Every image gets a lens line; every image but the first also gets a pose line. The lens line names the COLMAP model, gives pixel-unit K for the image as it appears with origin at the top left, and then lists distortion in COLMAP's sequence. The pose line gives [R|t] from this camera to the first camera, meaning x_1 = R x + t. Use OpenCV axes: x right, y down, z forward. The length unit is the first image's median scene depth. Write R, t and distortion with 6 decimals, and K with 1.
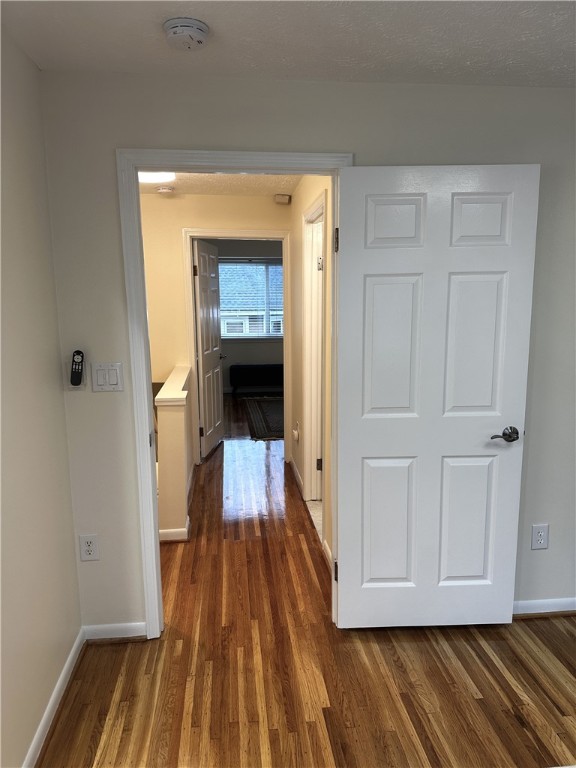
lens RADIAL K [[539.0, 0, 289.2], [0, 539.0, 385.4], [0, 0, 1]] dist [0.070618, -0.089734]
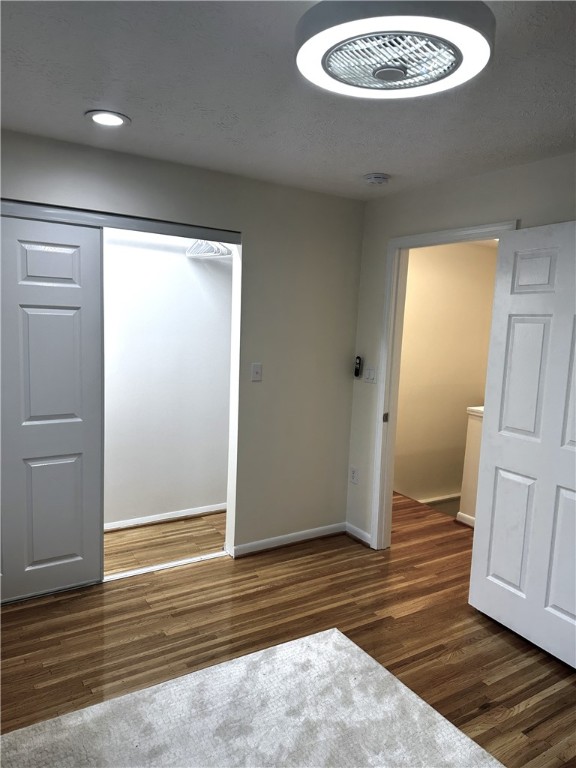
lens RADIAL K [[539.0, 0, 290.3], [0, 539.0, 383.8], [0, 0, 1]] dist [0.070618, -0.089734]
pose [[0.457005, 0.128924, -0.880071, 0.999791], [-0.192349, 0.980352, 0.043730, -0.011002], [0.868417, 0.149296, 0.472824, 0.011946]]
